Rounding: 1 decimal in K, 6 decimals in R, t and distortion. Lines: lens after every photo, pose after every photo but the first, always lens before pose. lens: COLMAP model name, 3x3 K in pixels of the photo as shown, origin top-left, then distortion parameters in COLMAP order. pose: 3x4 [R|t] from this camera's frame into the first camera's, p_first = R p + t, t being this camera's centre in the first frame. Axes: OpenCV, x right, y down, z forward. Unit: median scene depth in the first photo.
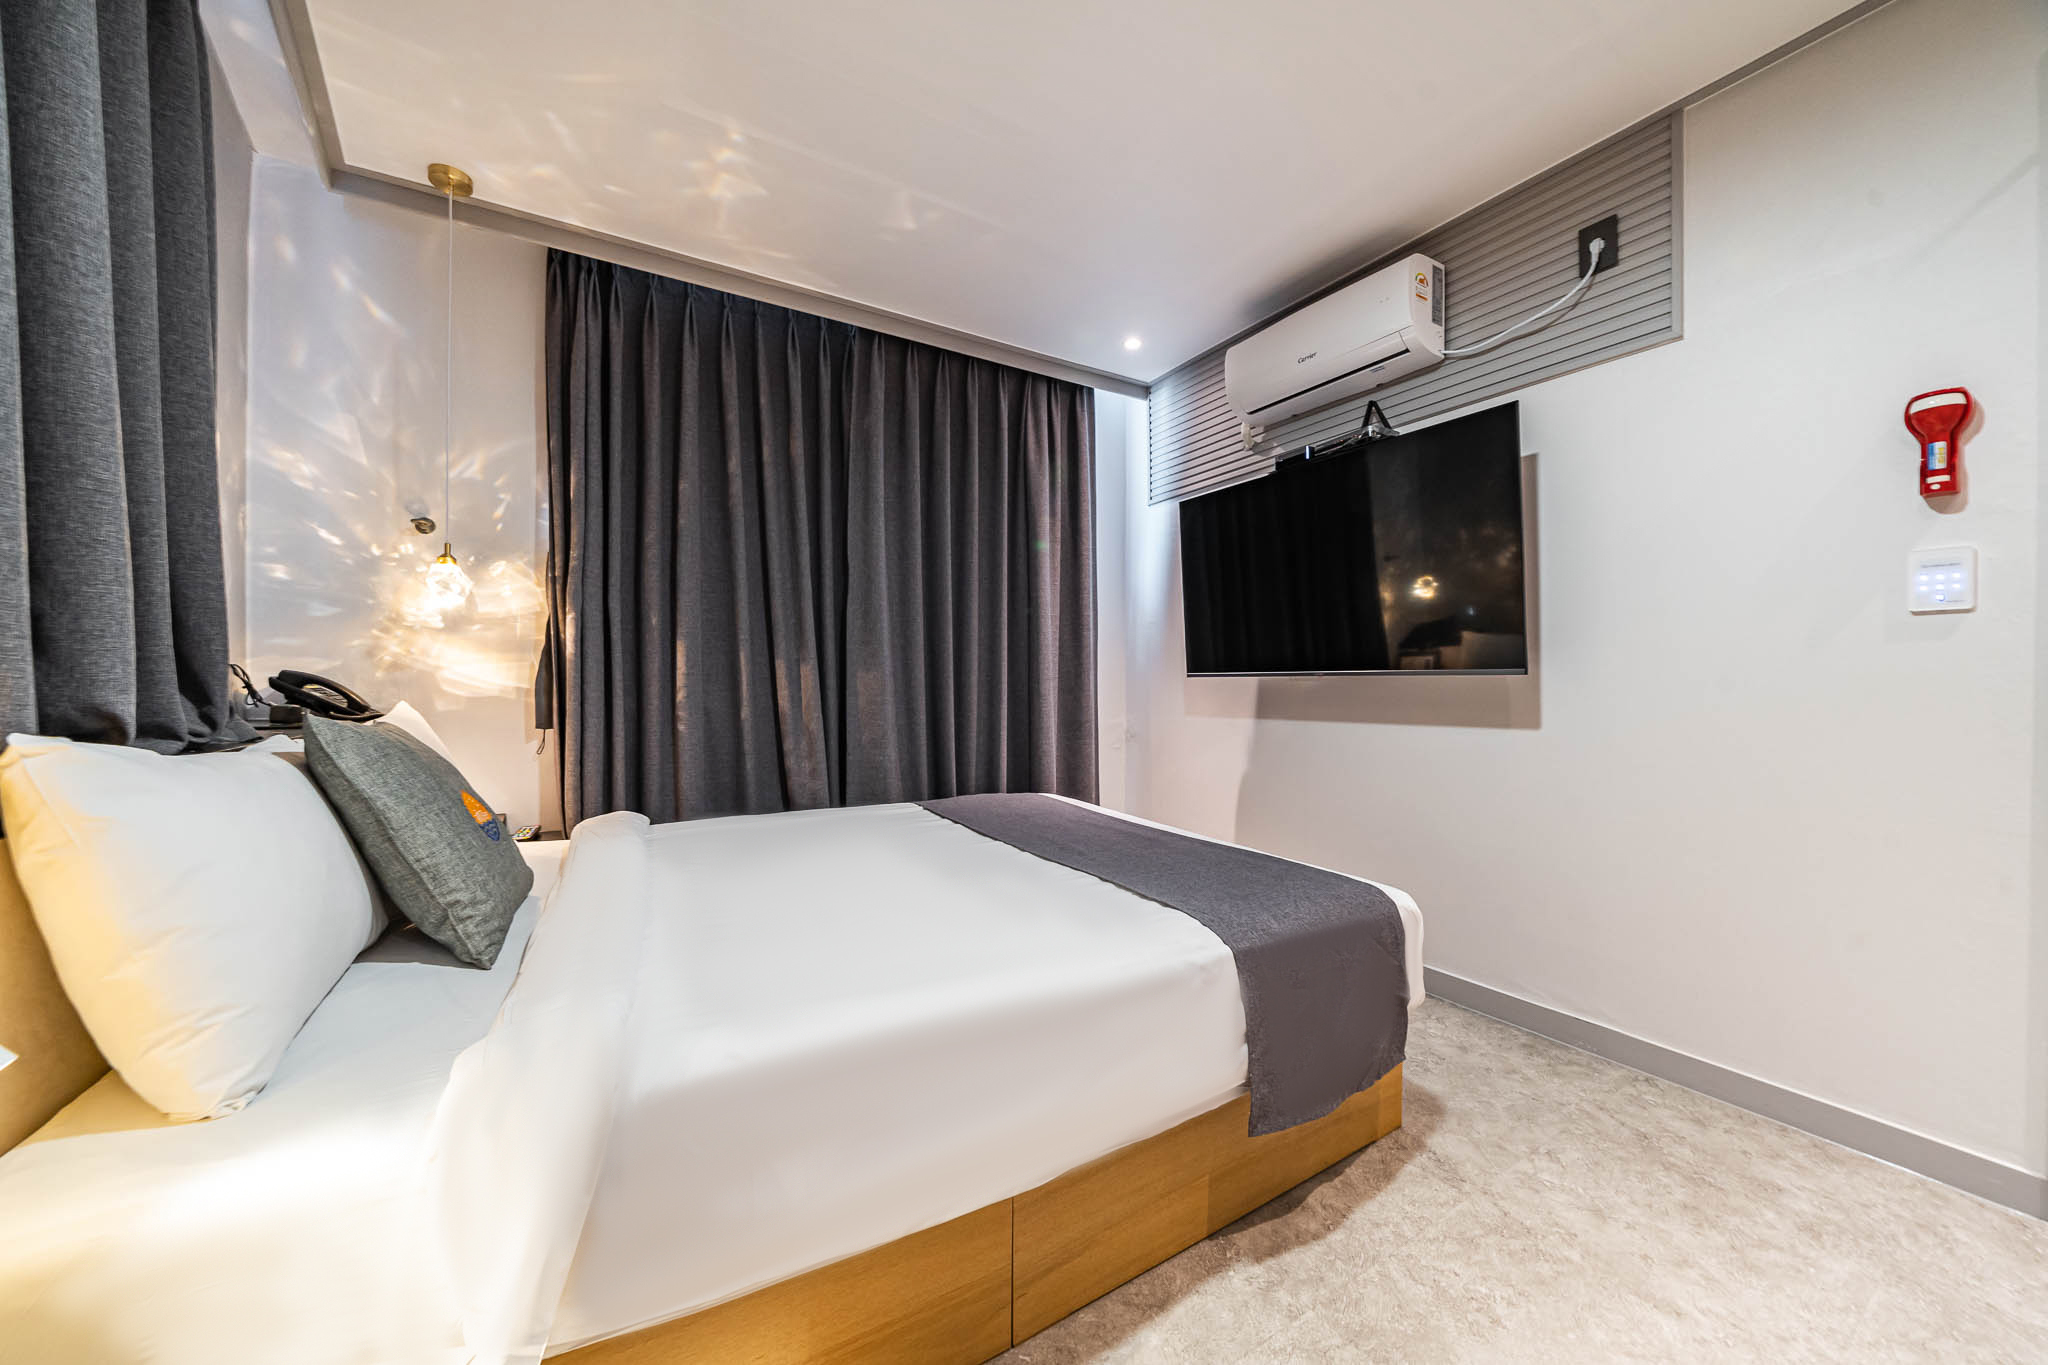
lens RADIAL K [[706.8, 0, 1010.7], [0, 706.8, 689.6], [0, 0, 1]] dist [-0.015360, 0.000116]
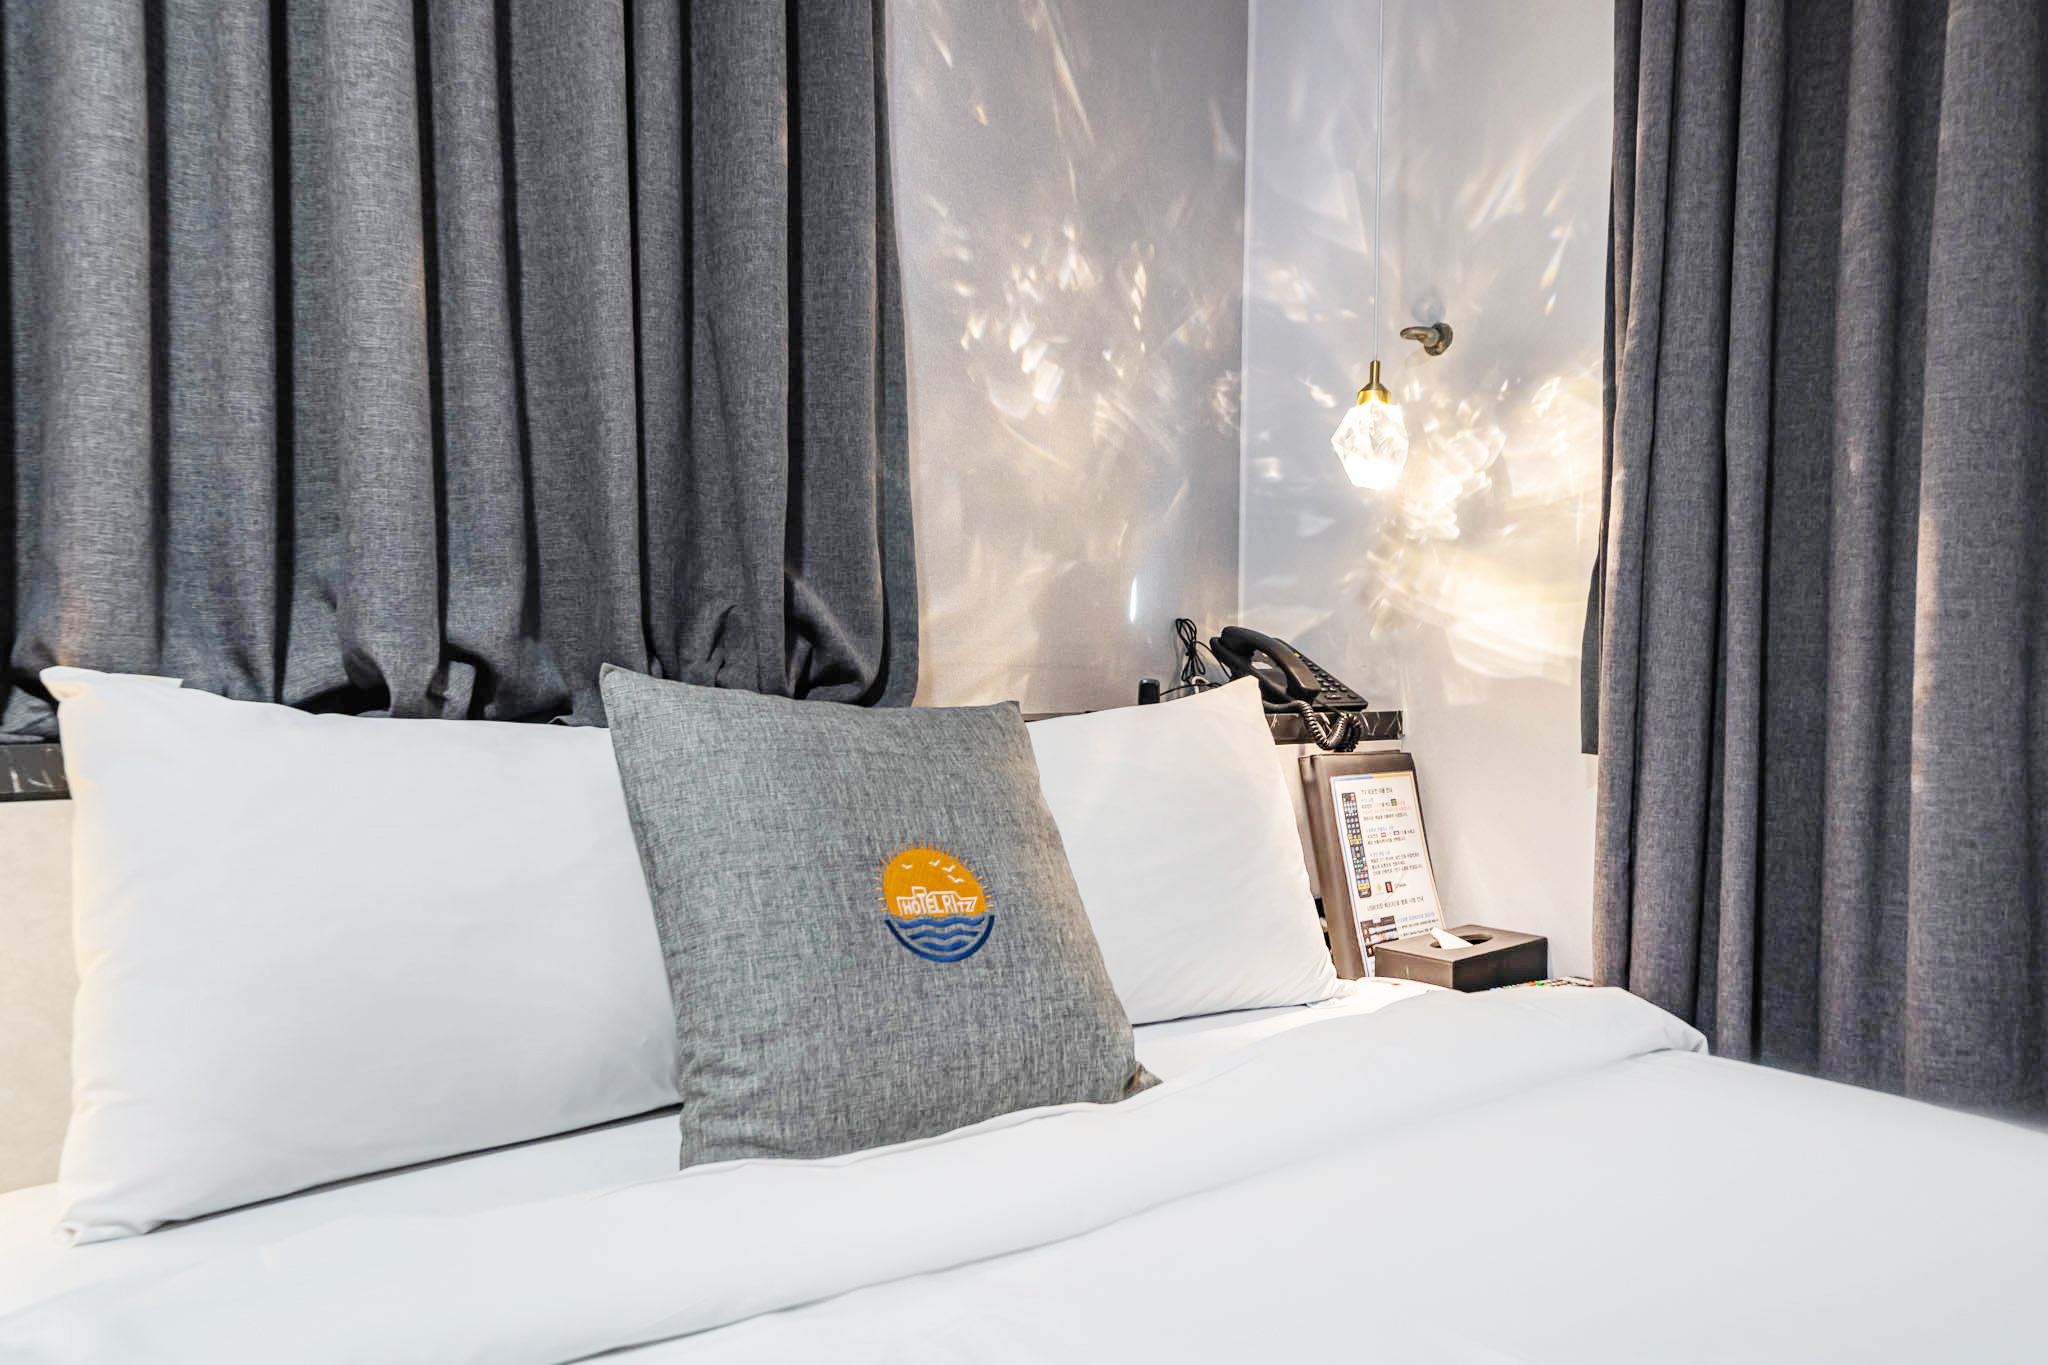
lens RADIAL K [[1346.4, 0, 1024.0], [0, 1346.4, 682.5], [0, 0, 1]] dist [0.008042, 0.000901]
pose [[0.131174, 0.012556, -0.991280, 0.097597], [-0.022786, 0.999694, 0.009647, 0.012338], [0.991097, 0.021322, 0.131420, 0.587053]]
